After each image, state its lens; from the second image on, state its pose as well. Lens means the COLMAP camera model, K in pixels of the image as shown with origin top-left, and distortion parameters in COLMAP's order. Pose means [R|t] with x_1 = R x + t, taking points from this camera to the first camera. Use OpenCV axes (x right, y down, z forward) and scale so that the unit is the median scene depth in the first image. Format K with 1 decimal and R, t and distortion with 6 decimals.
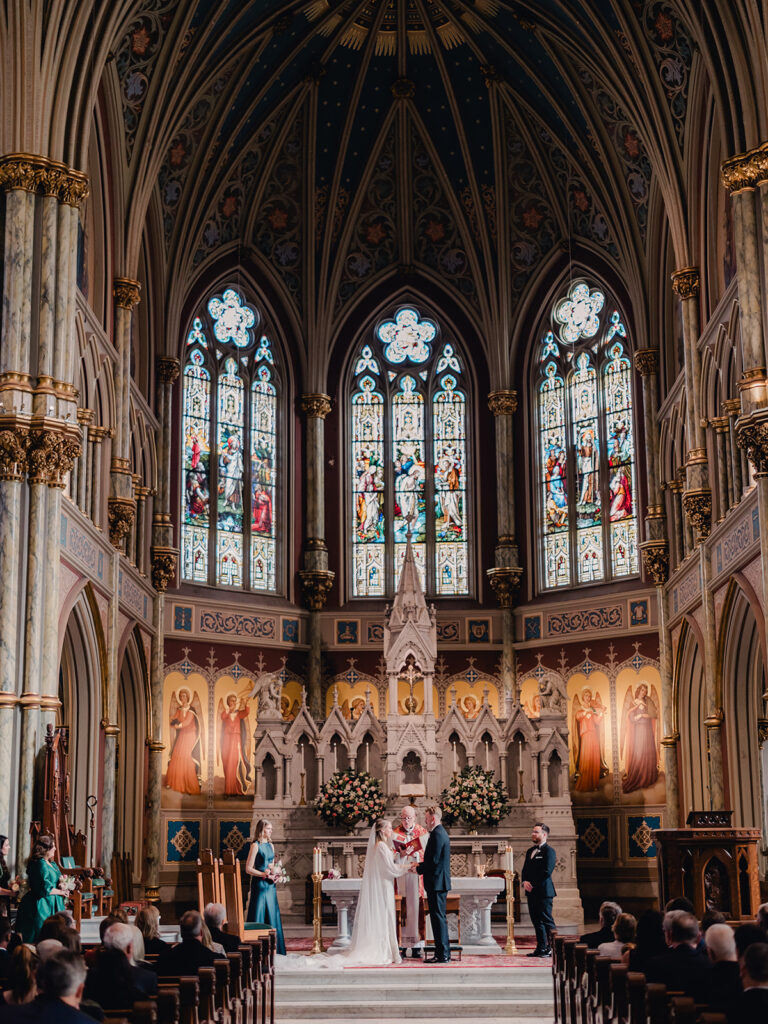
lens RADIAL K [[1739.9, 0, 365.0], [0, 1739.9, 513.5], [0, 0, 1]] dist [-0.003728, 0.041386]
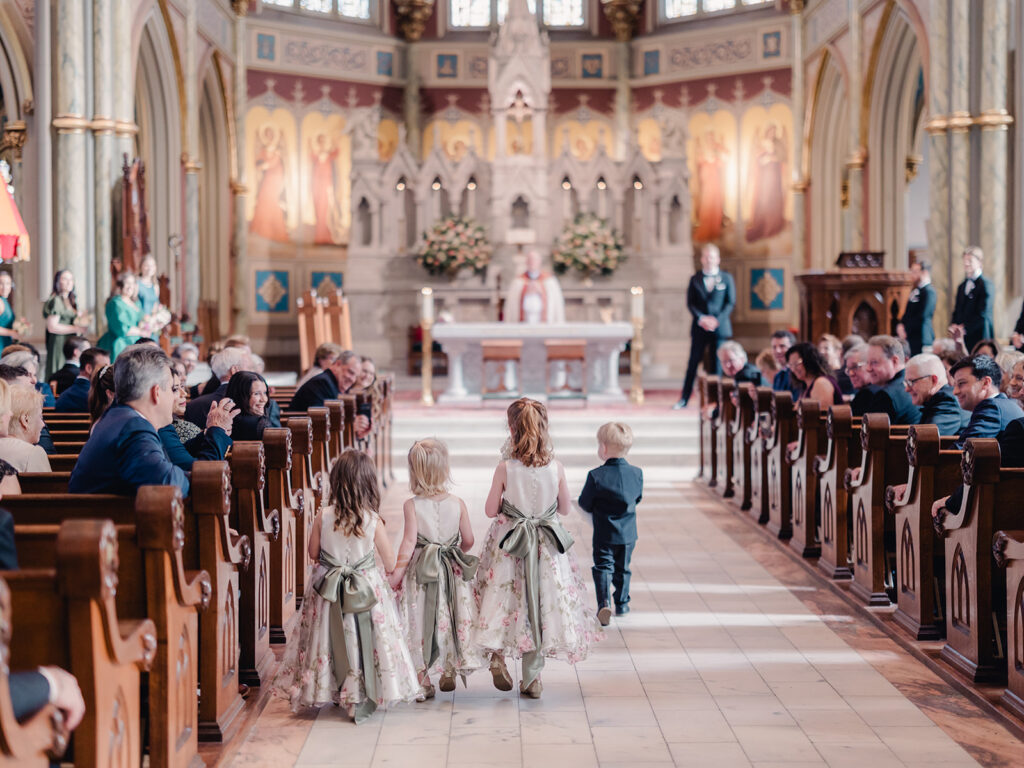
lens RADIAL K [[1798.5, 0, 488.3], [0, 1798.5, 428.9], [0, 0, 1]] dist [0.016325, -0.015171]
pose [[0.999642, 0.002555, 0.026650, -0.014564], [-0.009113, 0.968462, 0.248996, 0.019612], [-0.025173, -0.249149, 0.968138, 0.050496]]
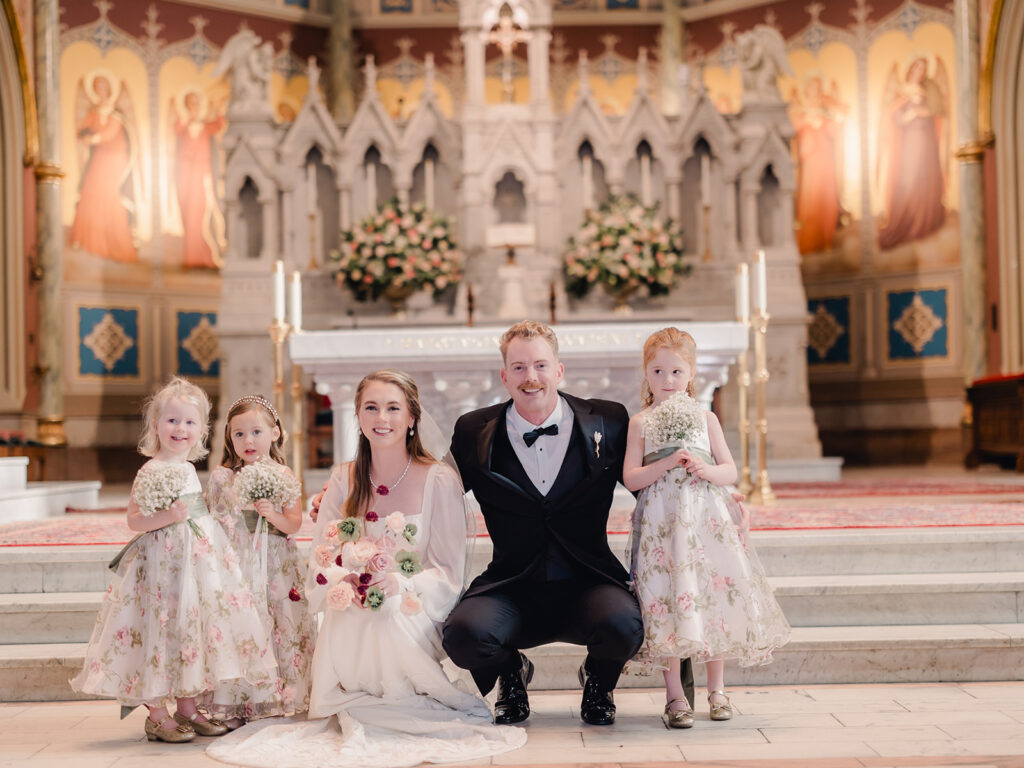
lens RADIAL K [[1798.5, 0, 488.3], [0, 1798.5, 428.9], [0, 0, 1]] dist [0.016325, -0.015171]
pose [[0.999785, -0.013301, 0.015881, 0.009922], [0.010206, 0.983407, 0.181126, 0.111985], [-0.018027, -0.180925, 0.983332, 0.418072]]
